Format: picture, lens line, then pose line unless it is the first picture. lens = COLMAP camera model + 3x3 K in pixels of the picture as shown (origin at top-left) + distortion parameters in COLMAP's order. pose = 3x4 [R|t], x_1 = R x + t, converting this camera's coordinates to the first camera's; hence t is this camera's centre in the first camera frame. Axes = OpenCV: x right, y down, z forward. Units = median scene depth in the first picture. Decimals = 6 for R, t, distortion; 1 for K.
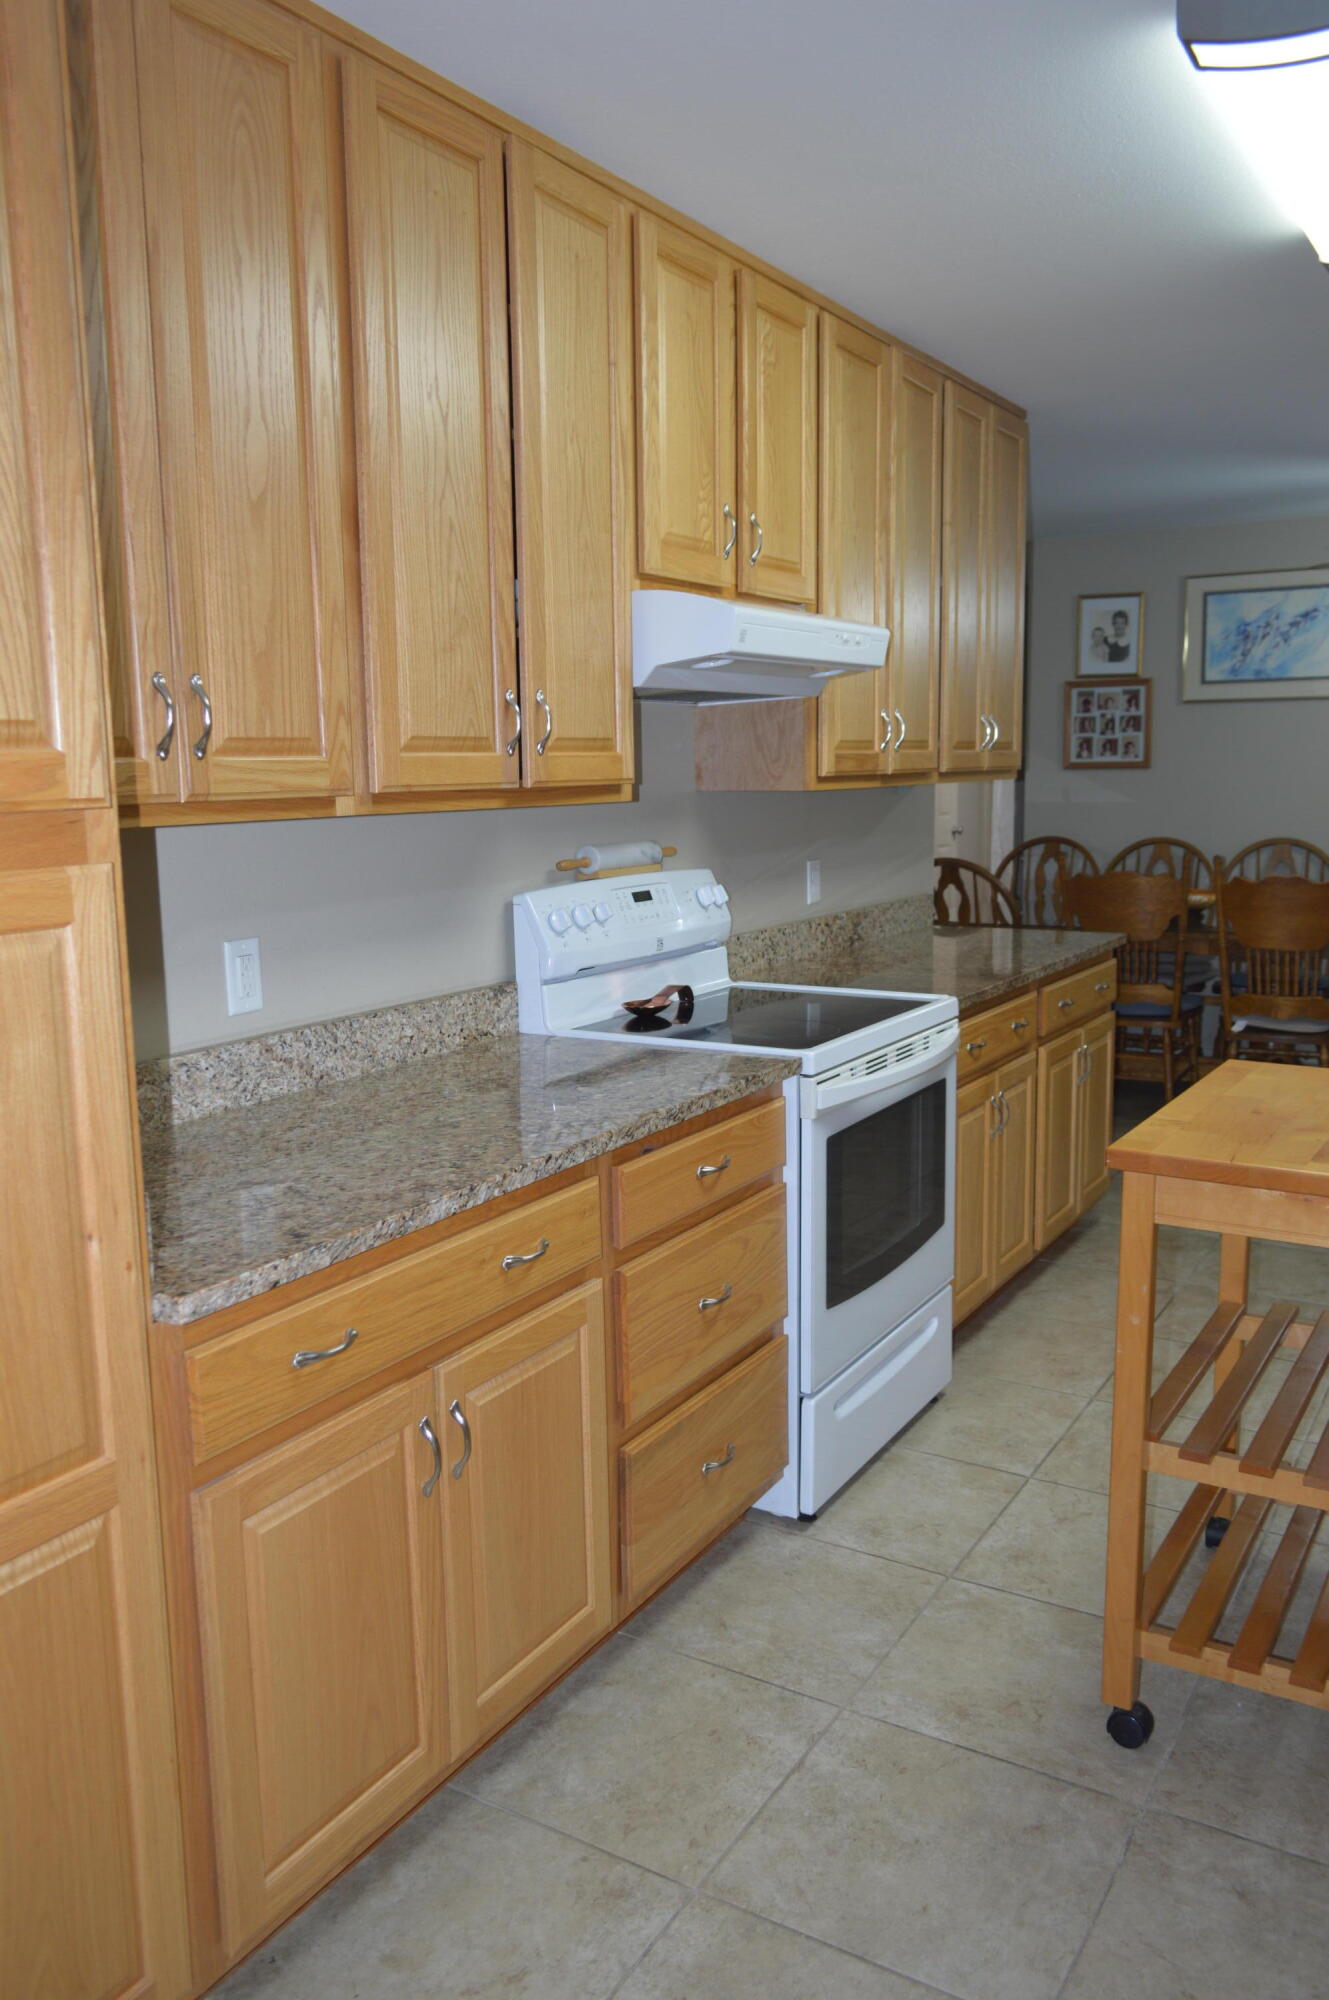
lens RADIAL K [[1562.4, 0, 669.6], [0, 1562.4, 1002.3], [0, 0, 1]] dist [-0.017690, 0.009447]
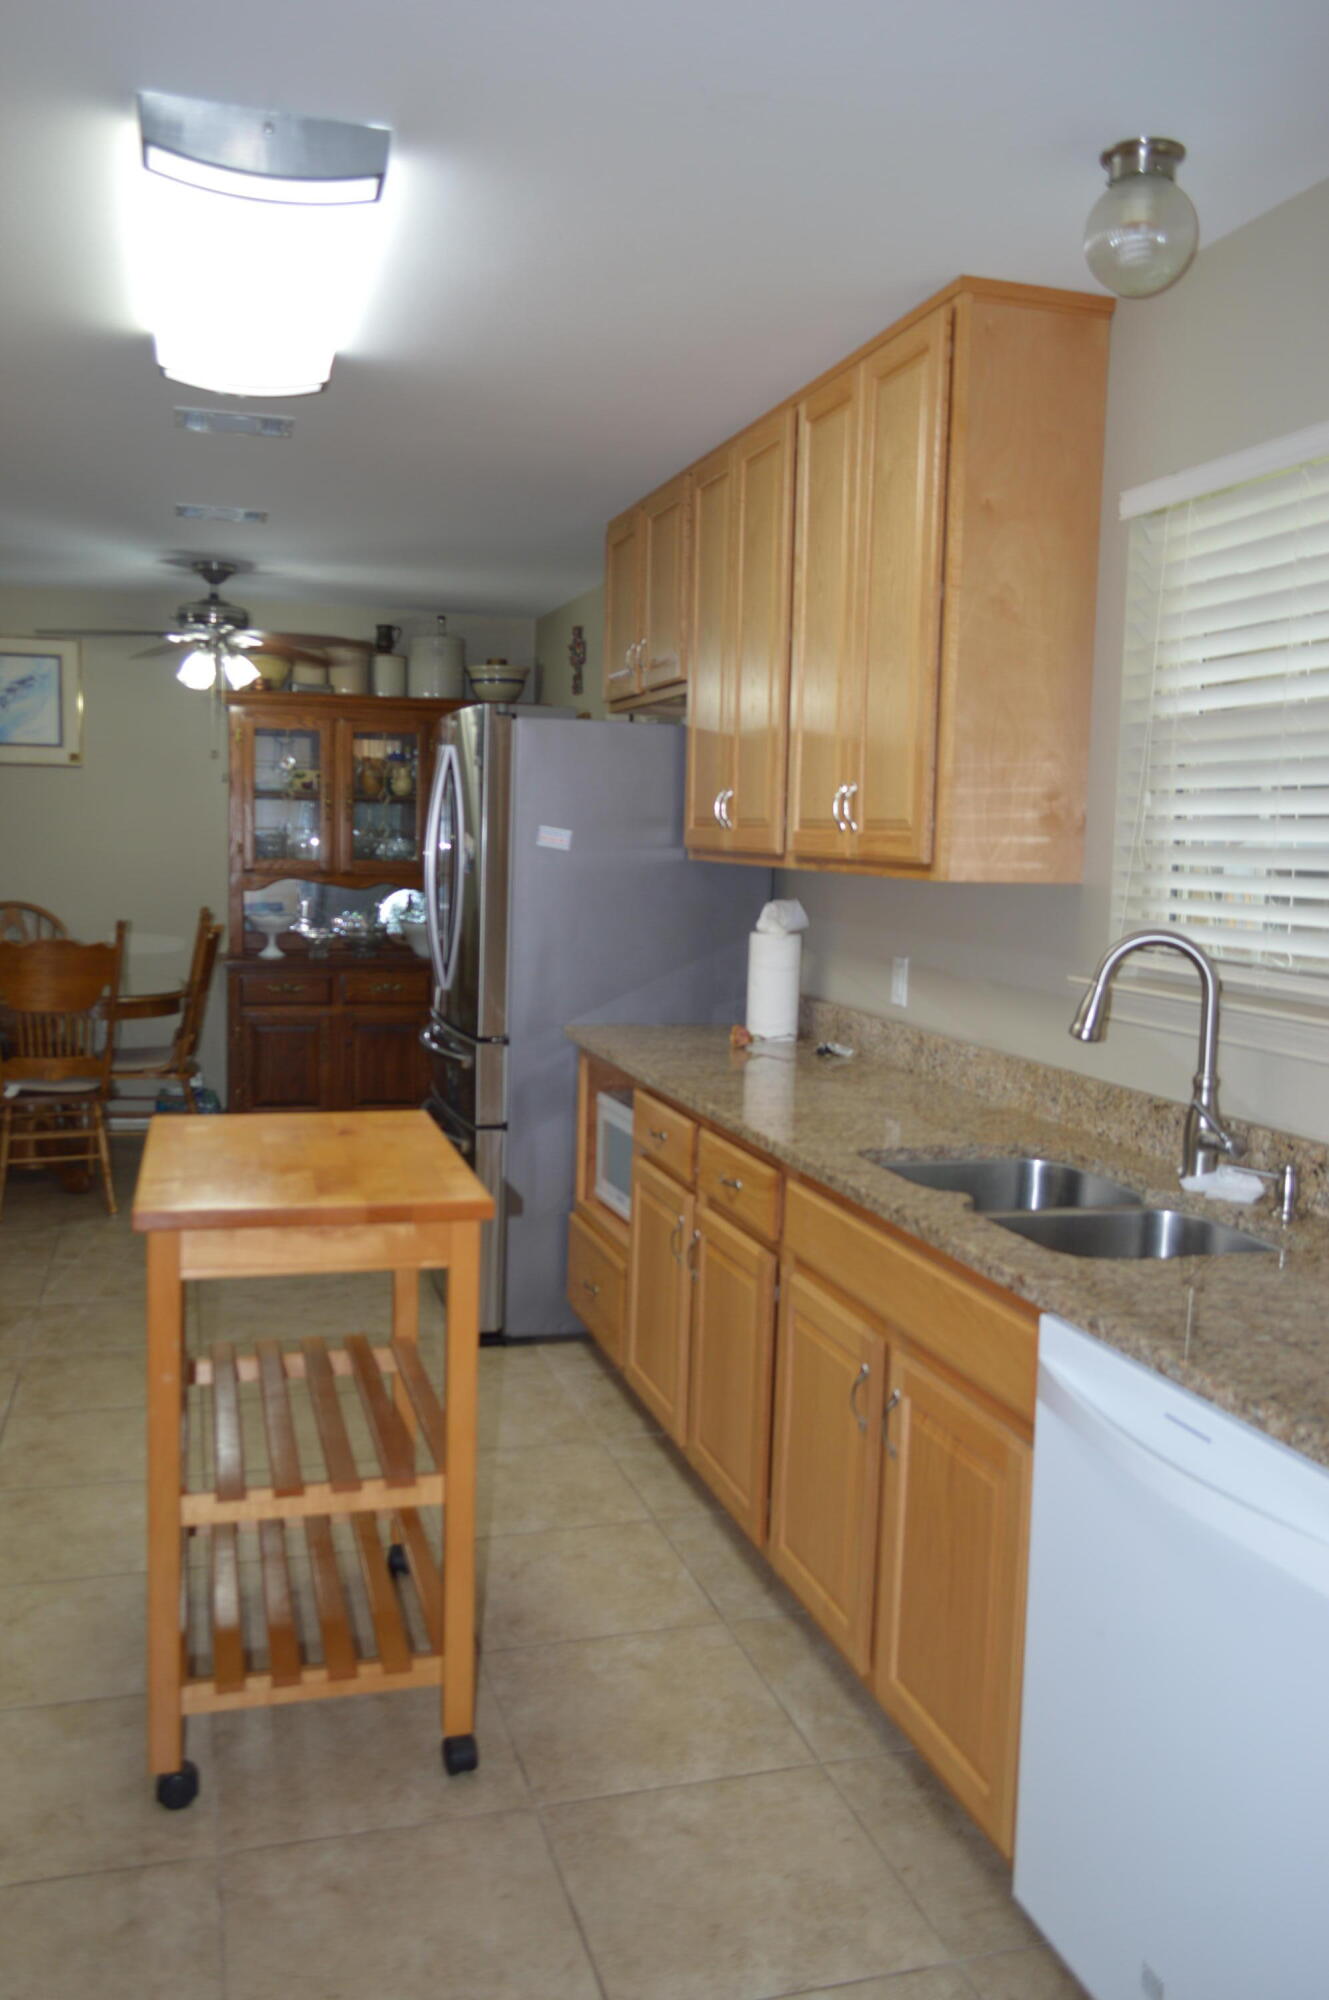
lens RADIAL K [[1562.4, 0, 655.3], [0, 1562.4, 1003.4], [0, 0, 1]] dist [-0.017690, 0.009447]
pose [[0.676338, -0.047198, 0.735077, -0.109636], [0.076153, 0.997078, -0.006047, -0.004233], [-0.732644, 0.060068, 0.677956, 0.035717]]
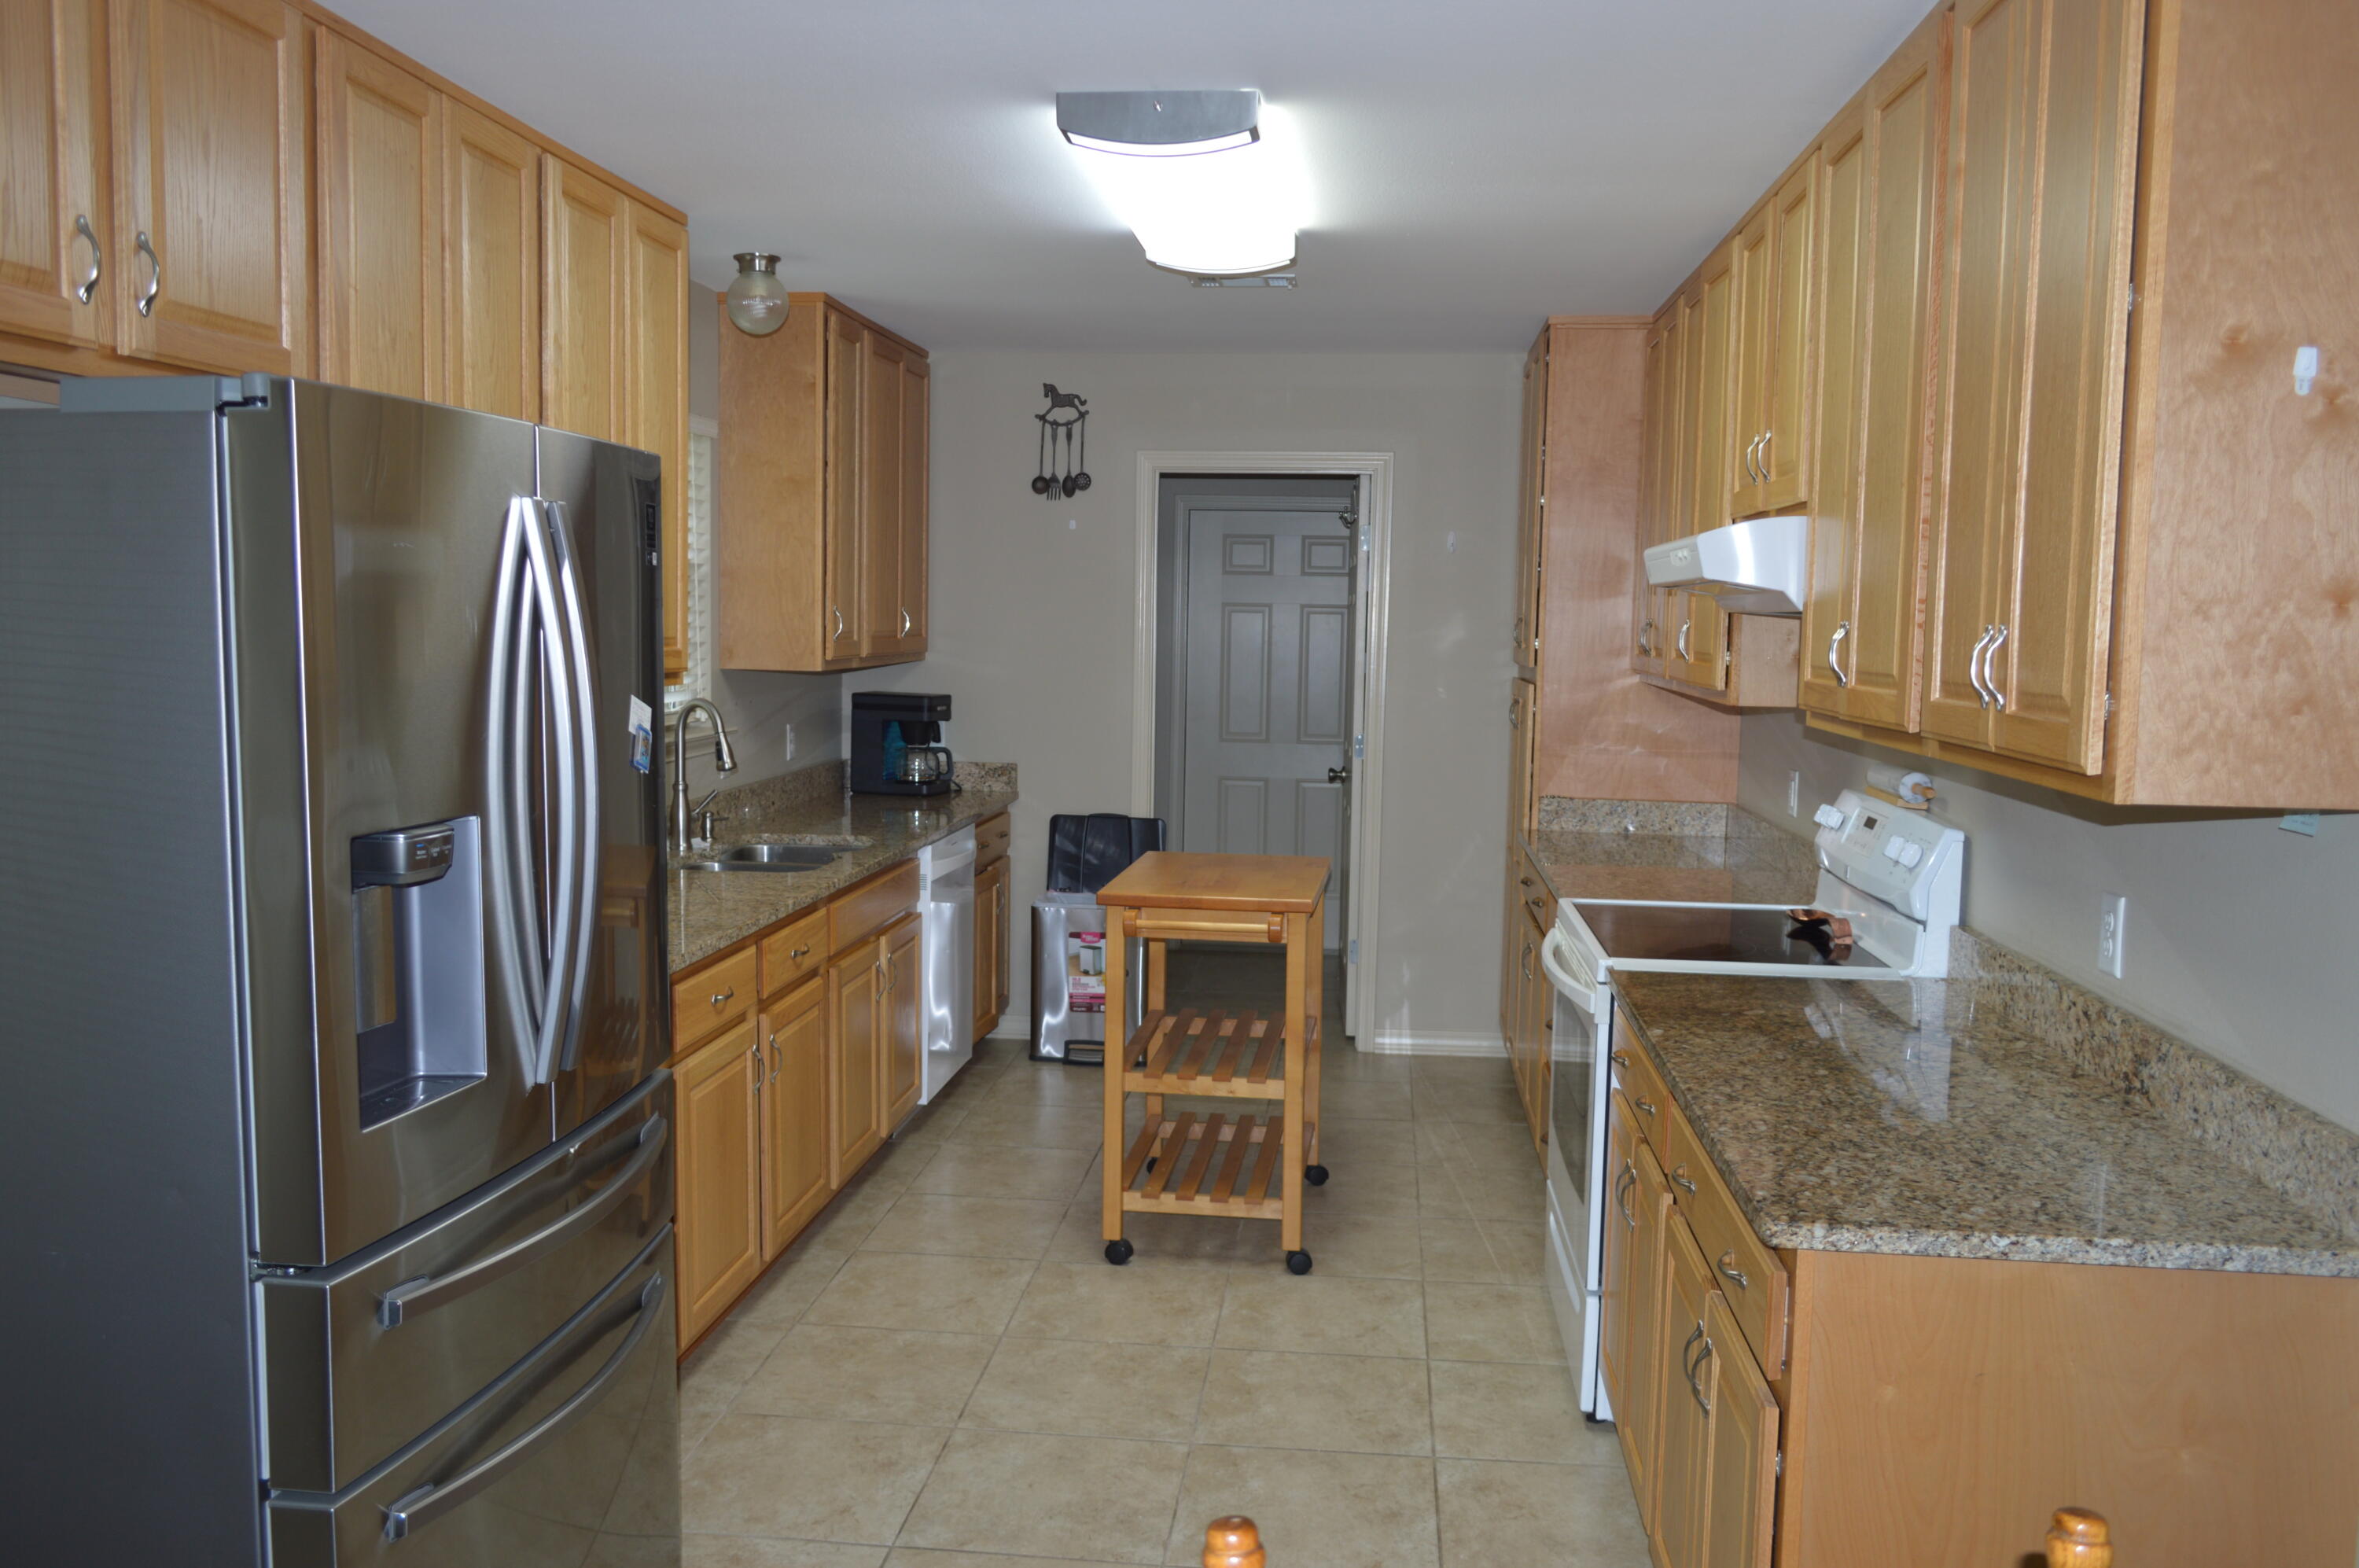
lens RADIAL K [[1842.8, 0, 1195.6], [0, 1842.8, 791.3], [0, 0, 1]] dist [-0.017690, 0.009447]
pose [[-0.905398, 0.040632, -0.422616, 0.641178], [-0.068335, 0.968485, 0.239512, -0.254002], [0.419029, 0.245733, -0.874088, 1.403143]]
